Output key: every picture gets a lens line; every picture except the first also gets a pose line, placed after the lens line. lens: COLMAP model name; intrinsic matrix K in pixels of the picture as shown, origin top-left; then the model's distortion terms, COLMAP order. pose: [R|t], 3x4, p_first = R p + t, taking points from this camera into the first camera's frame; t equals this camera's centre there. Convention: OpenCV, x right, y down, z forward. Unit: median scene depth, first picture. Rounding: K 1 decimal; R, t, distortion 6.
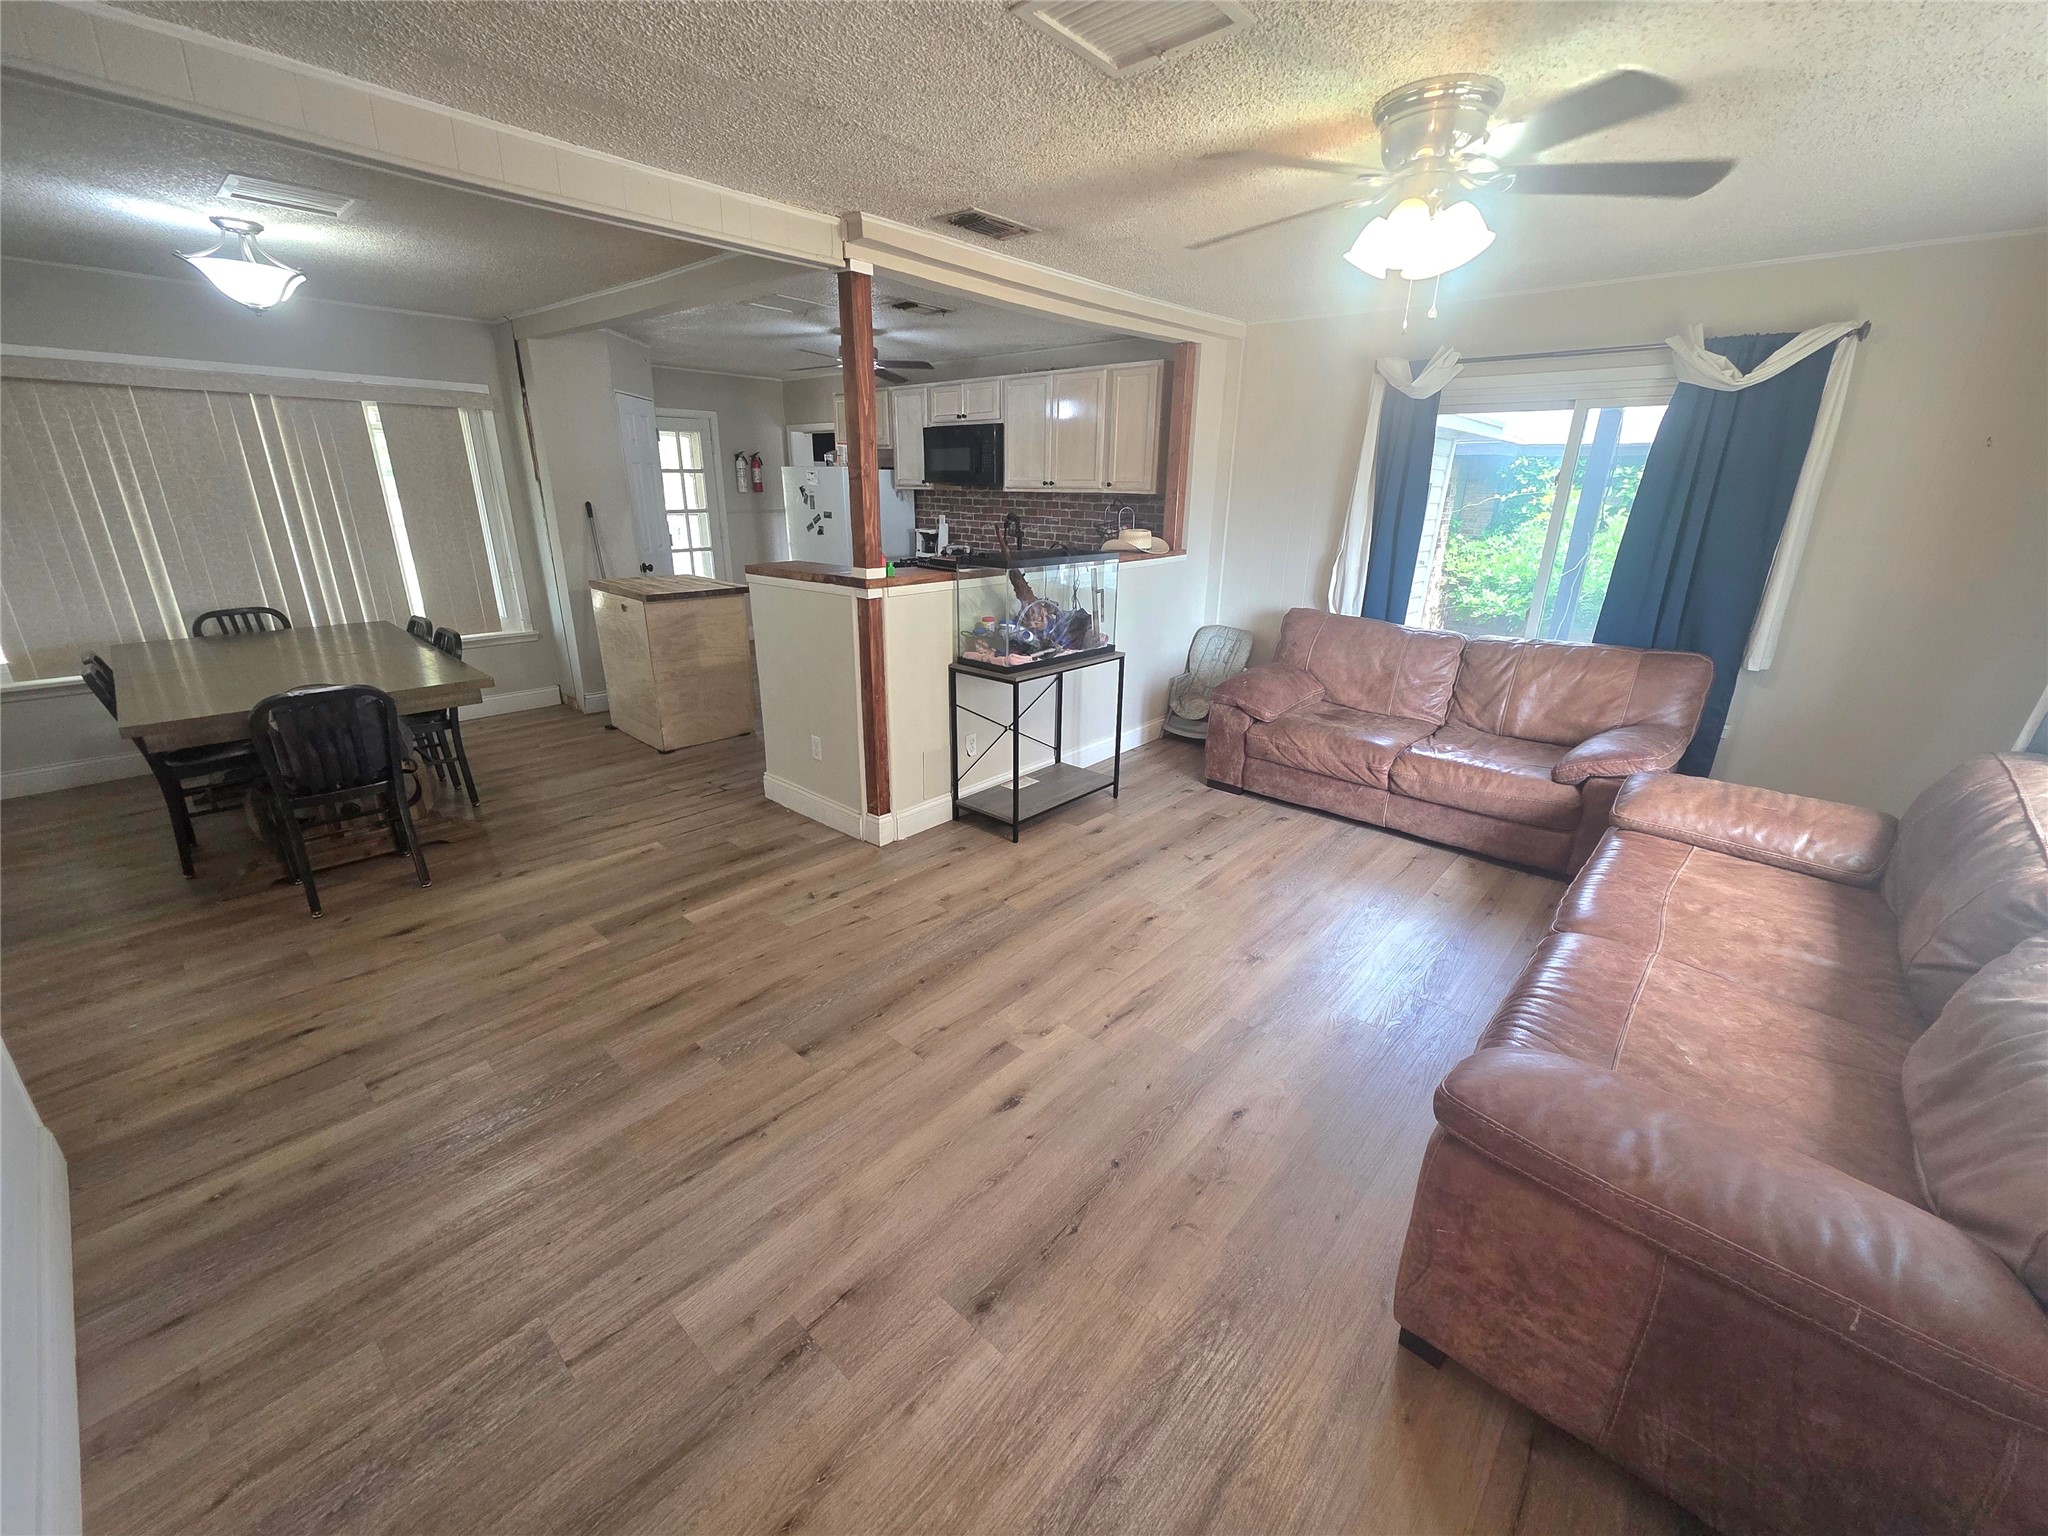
lens RADIAL K [[815.6, 0, 1023.3], [0, 815.6, 762.8], [0, 0, 1]] dist [0.003890, -0.000603]
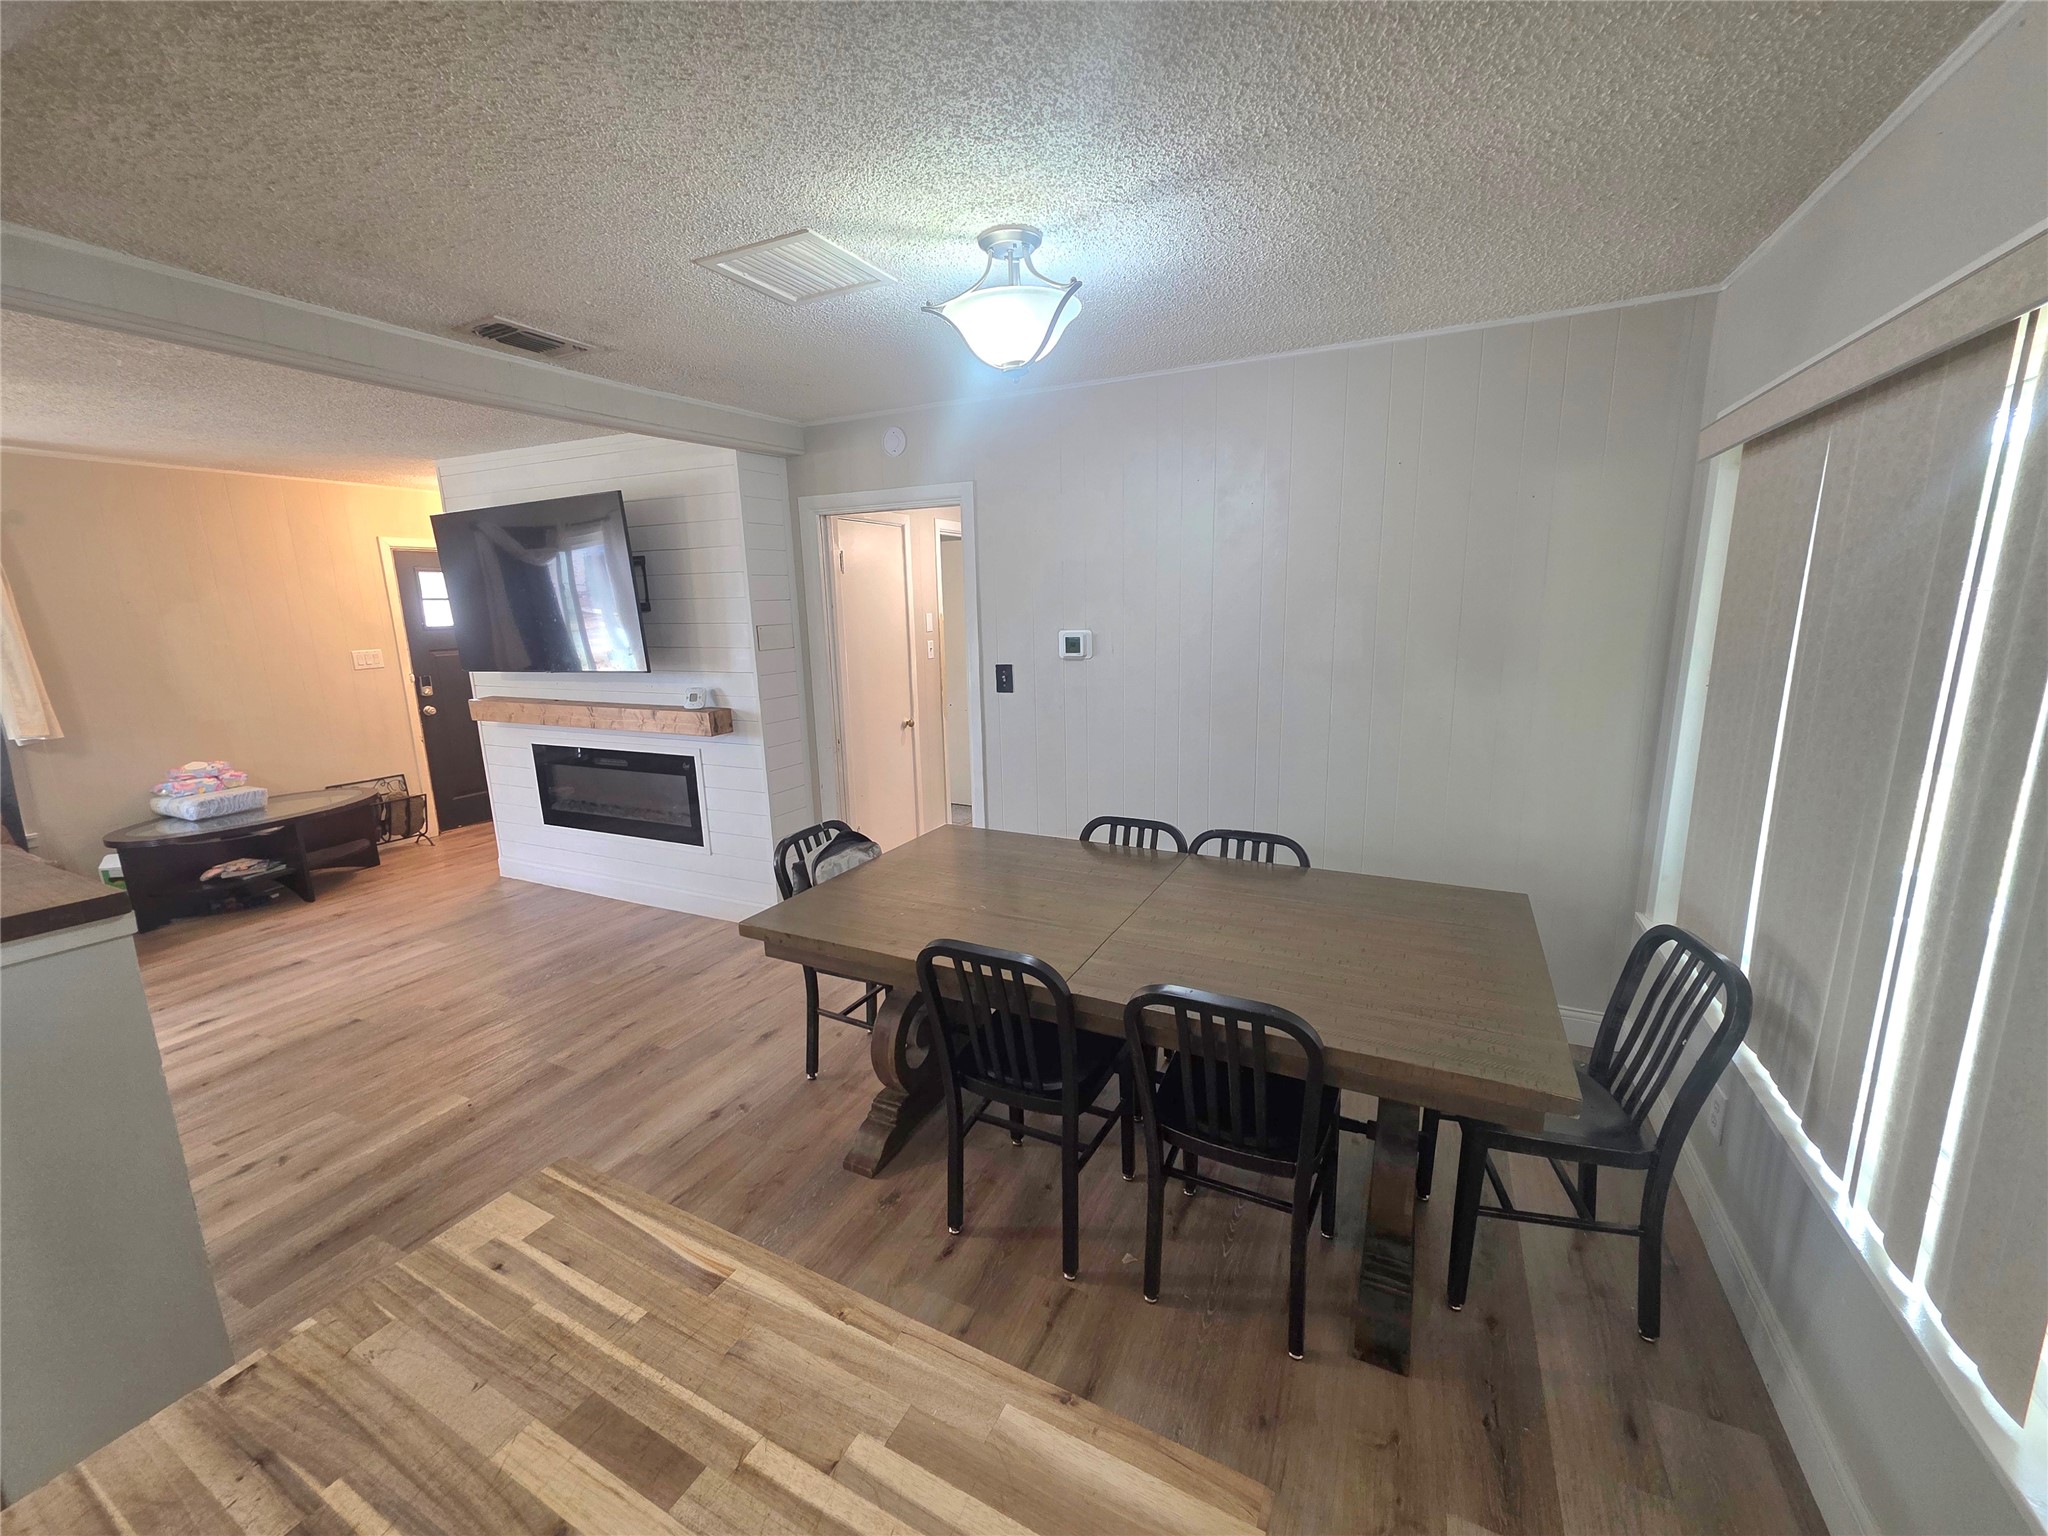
lens RADIAL K [[815.6, 0, 1023.3], [0, 815.6, 762.8], [0, 0, 1]] dist [0.003890, -0.000603]
pose [[-0.960833, 0.062446, -0.270002, -0.863316], [-0.080945, 0.868557, 0.488933, -0.686458], [0.265044, 0.491639, -0.829484, 1.903723]]
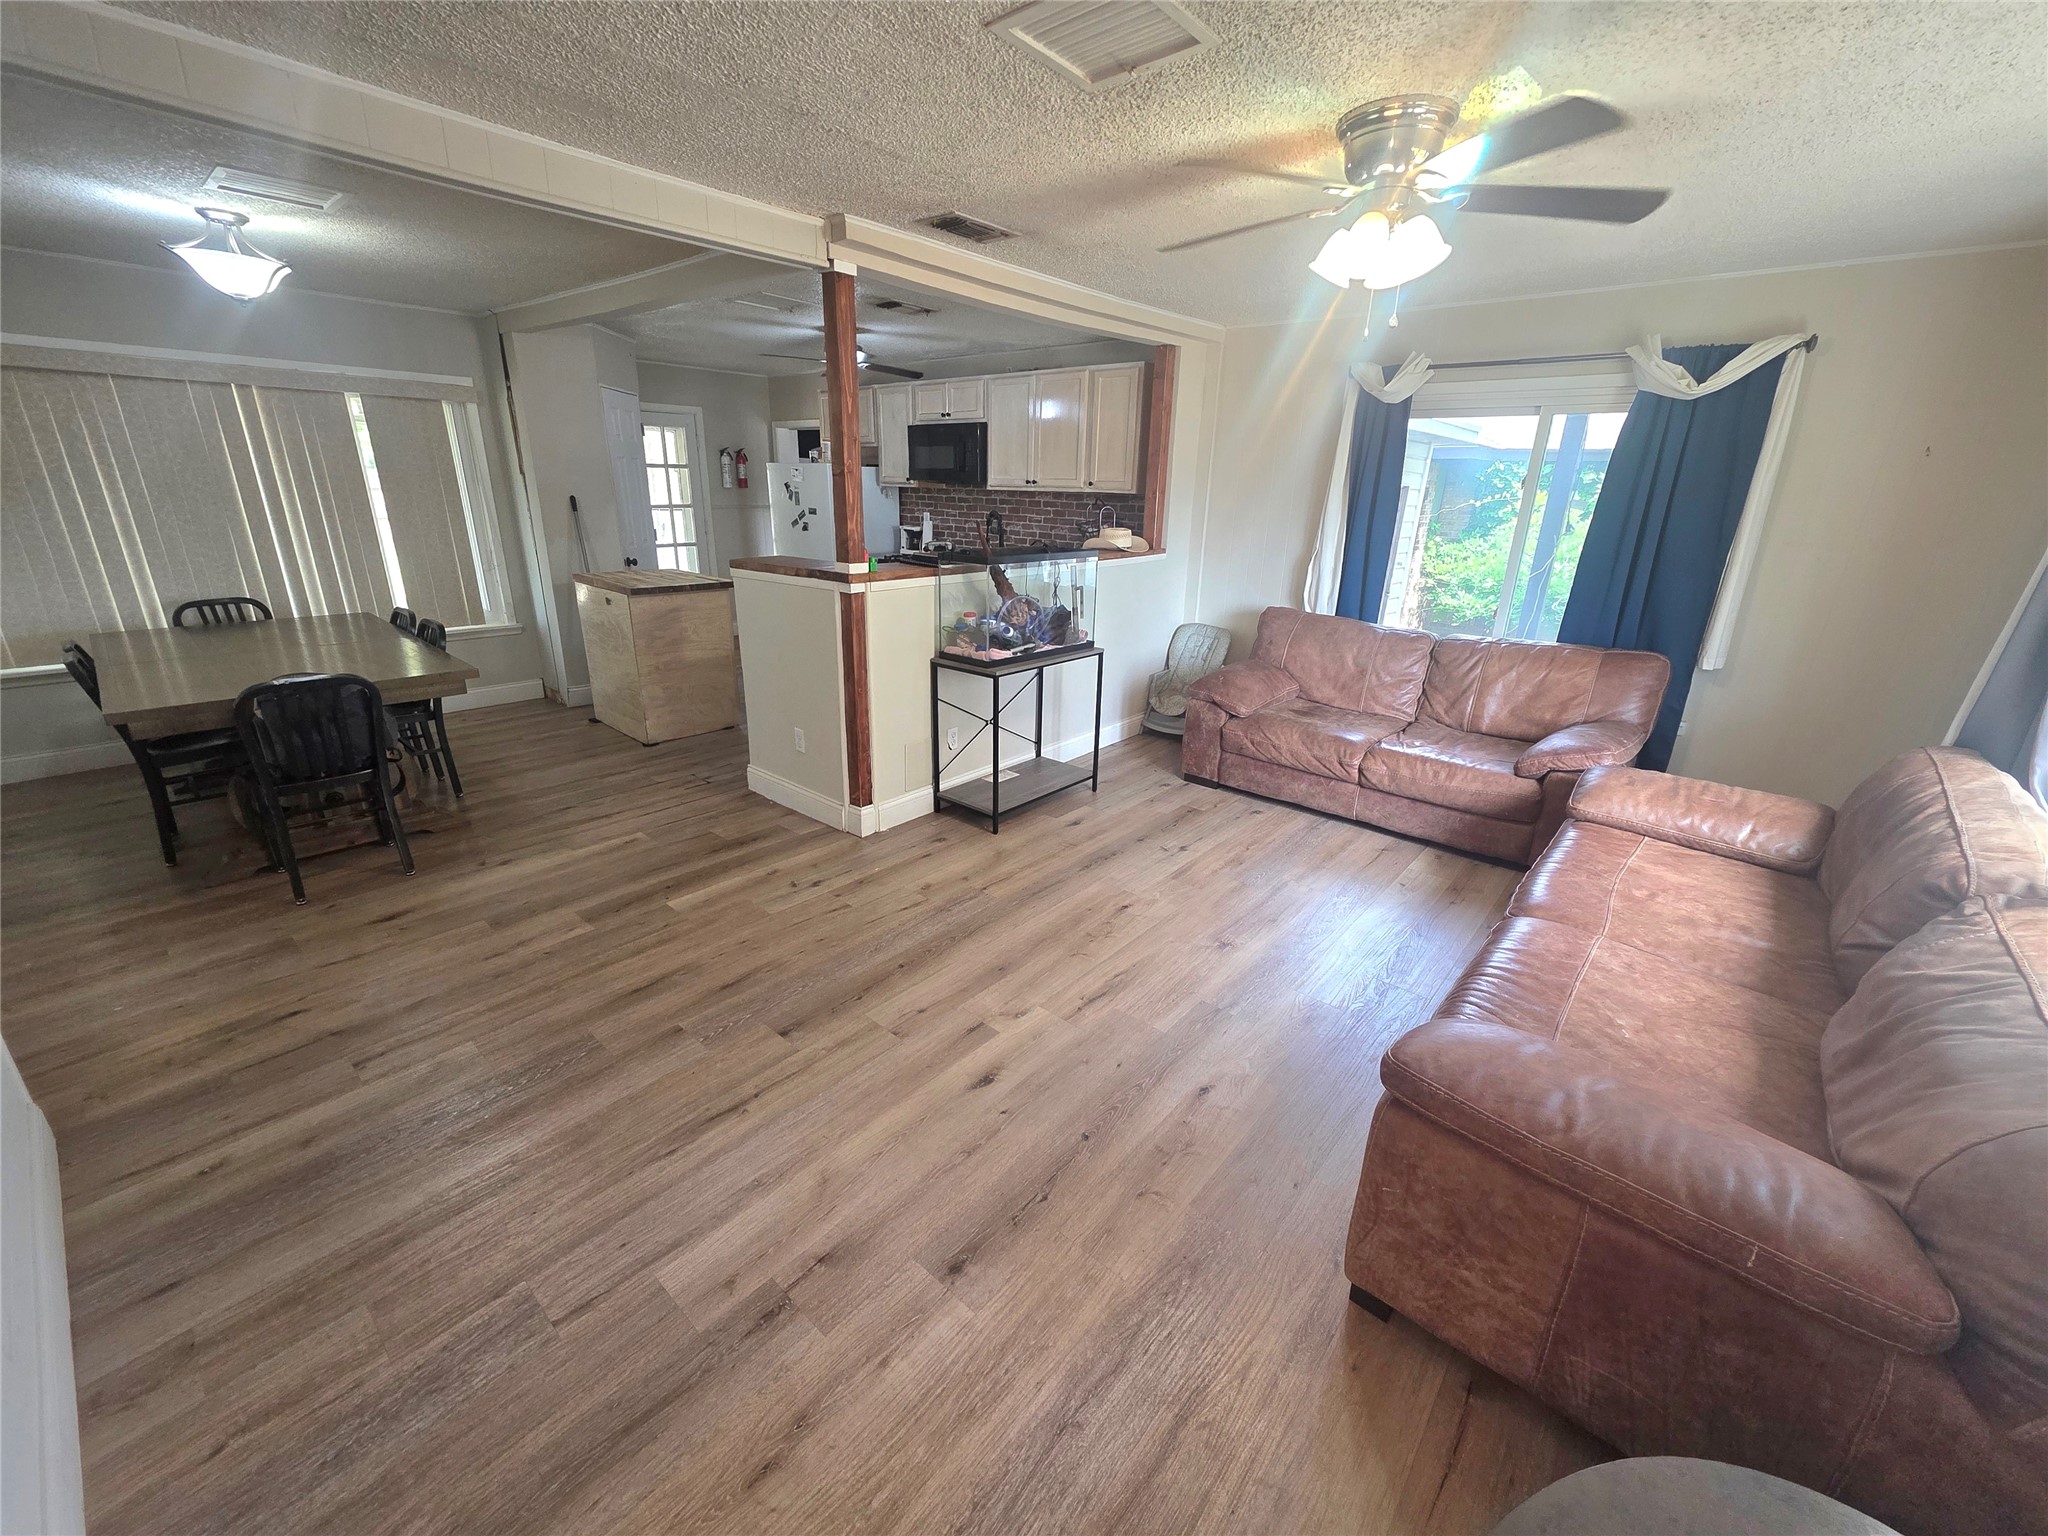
lens RADIAL K [[815.6, 0, 1023.3], [0, 815.6, 762.8], [0, 0, 1]] dist [0.003890, -0.000603]
pose [[0.999838, 0.004419, 0.017435, 0.009739], [-0.004437, 0.999990, 0.000975, 0.010383], [-0.017431, -0.001052, 0.999848, -0.026401]]
